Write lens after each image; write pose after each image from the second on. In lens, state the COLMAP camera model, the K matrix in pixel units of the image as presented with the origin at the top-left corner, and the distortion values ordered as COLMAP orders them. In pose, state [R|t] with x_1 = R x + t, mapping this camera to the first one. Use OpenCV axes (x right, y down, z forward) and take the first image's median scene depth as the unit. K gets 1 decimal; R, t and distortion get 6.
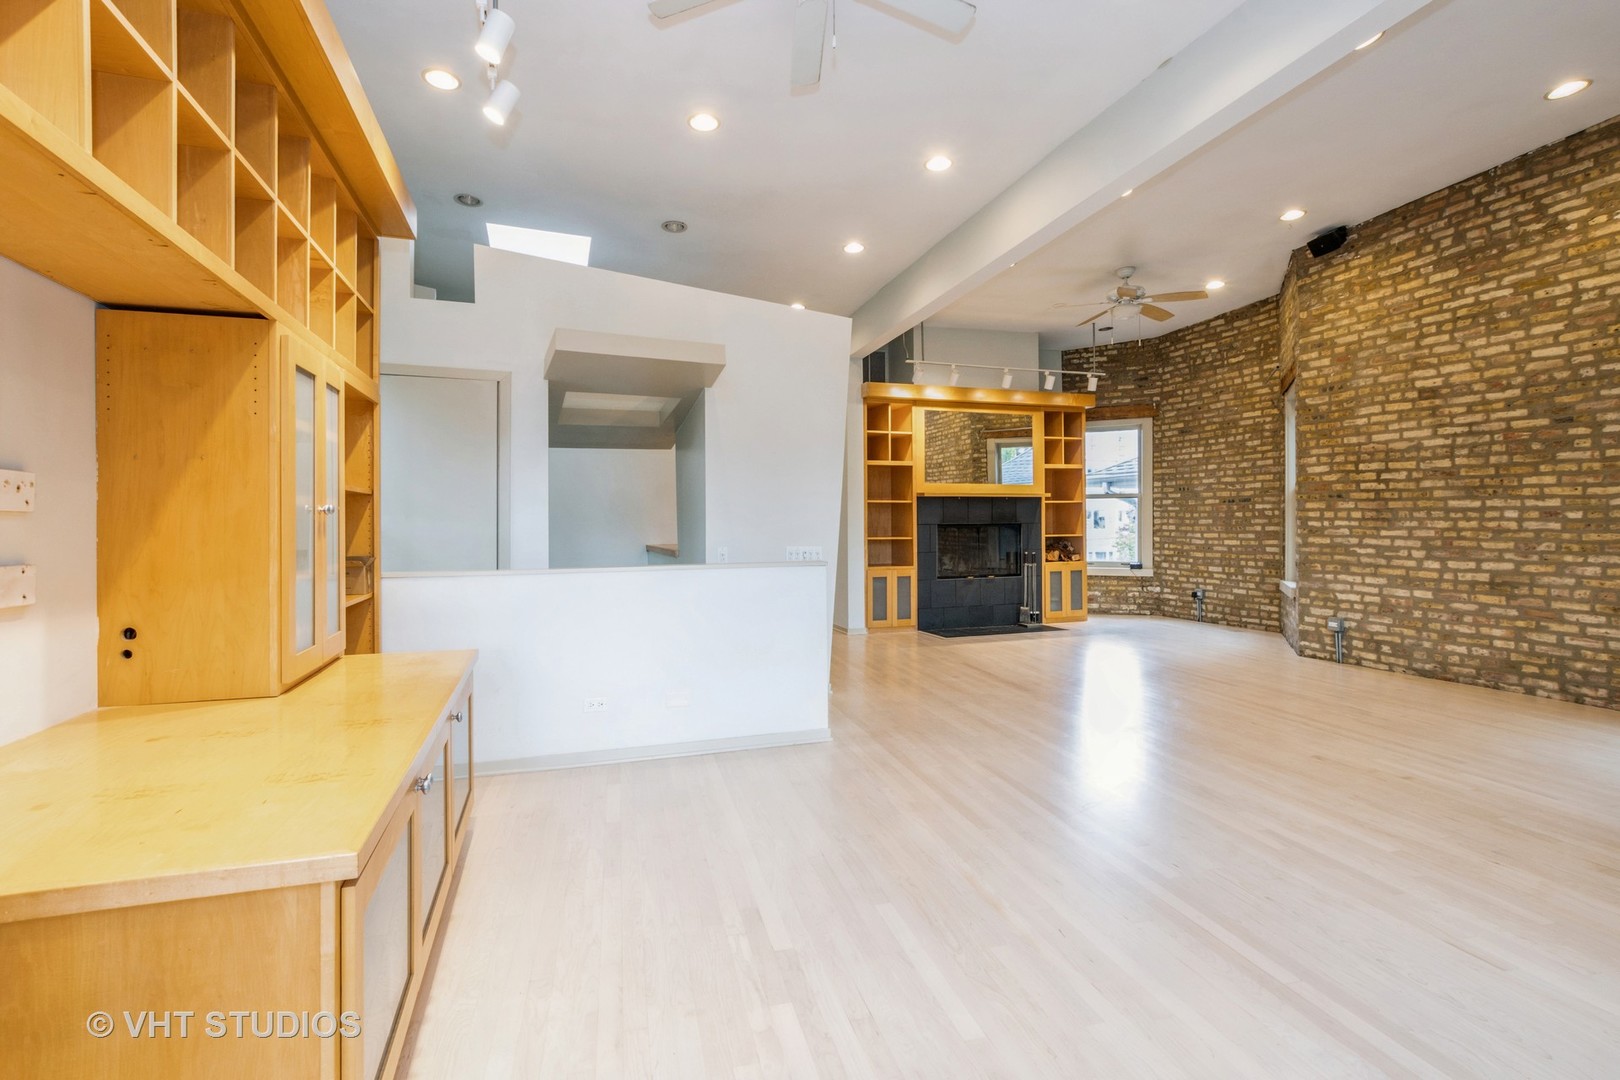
lens RADIAL K [[755.5, 0, 857.1], [0, 755.5, 520.4], [0, 0, 1]] dist [-0.007971, 0.004425]
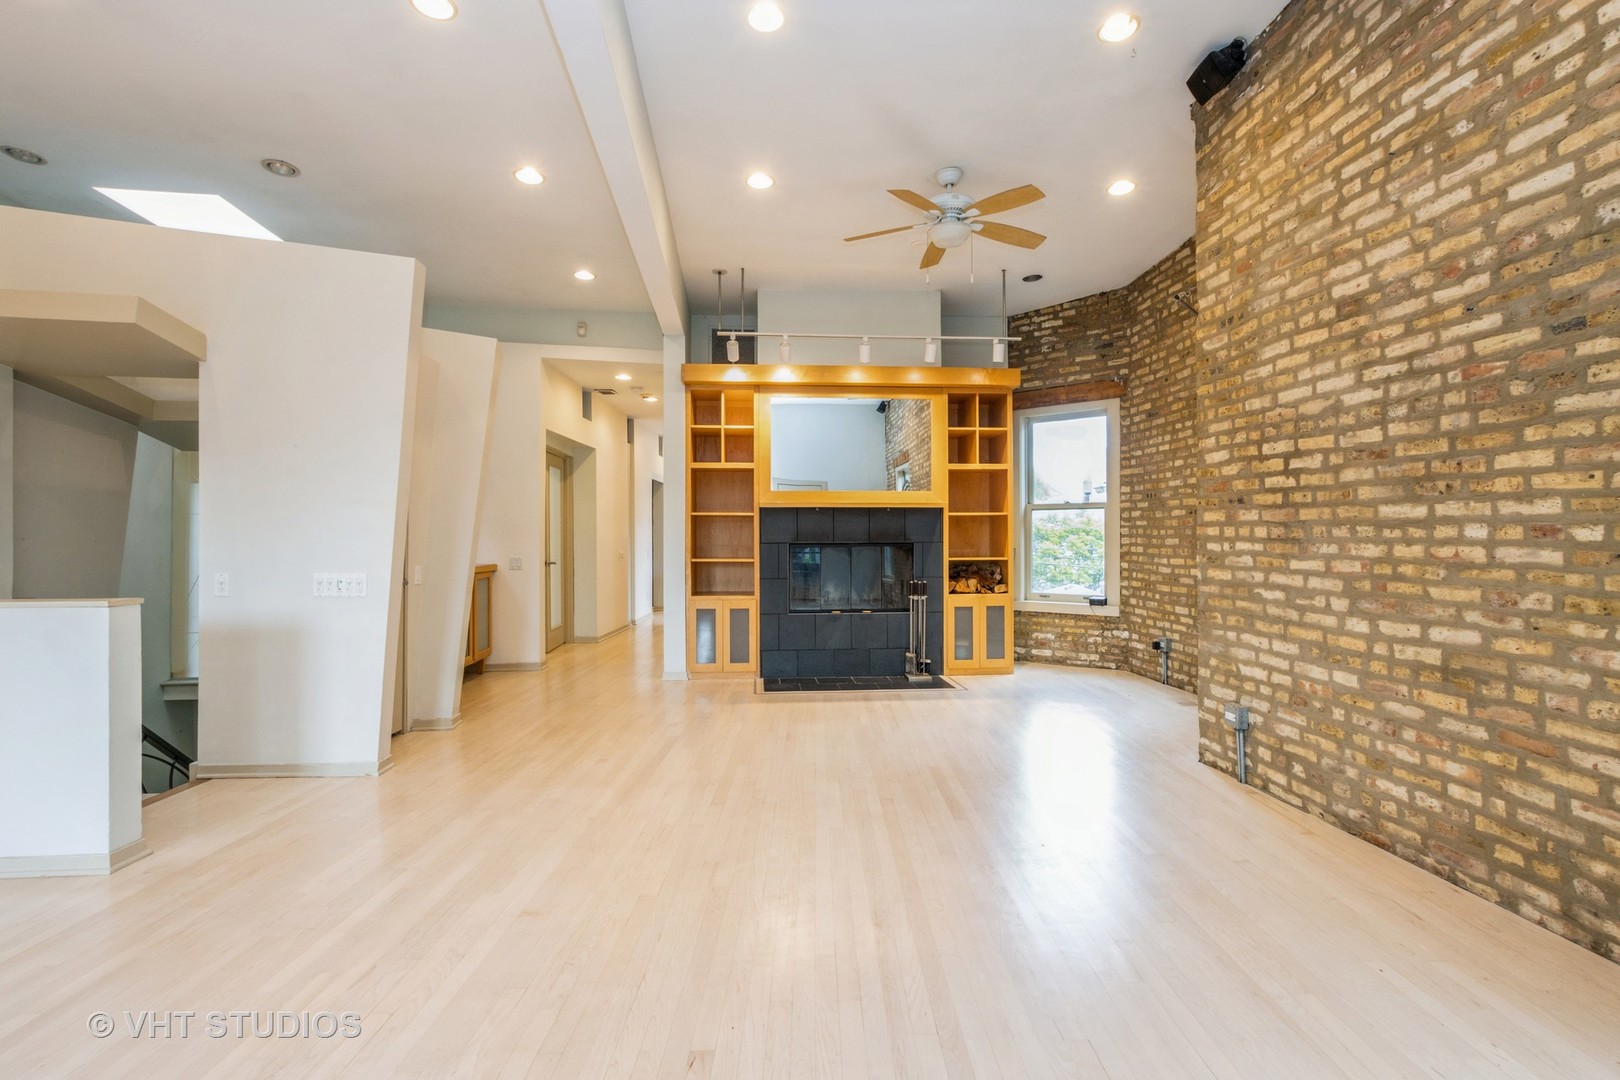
lens RADIAL K [[755.5, 0, 856.7], [0, 755.5, 536.1], [0, 0, 1]] dist [-0.007971, 0.004425]
pose [[0.967559, 0.003937, -0.252616, 0.559107], [-0.004062, 0.999992, 0.000029, -0.003586], [0.252614, 0.000998, 0.967567, 0.393773]]
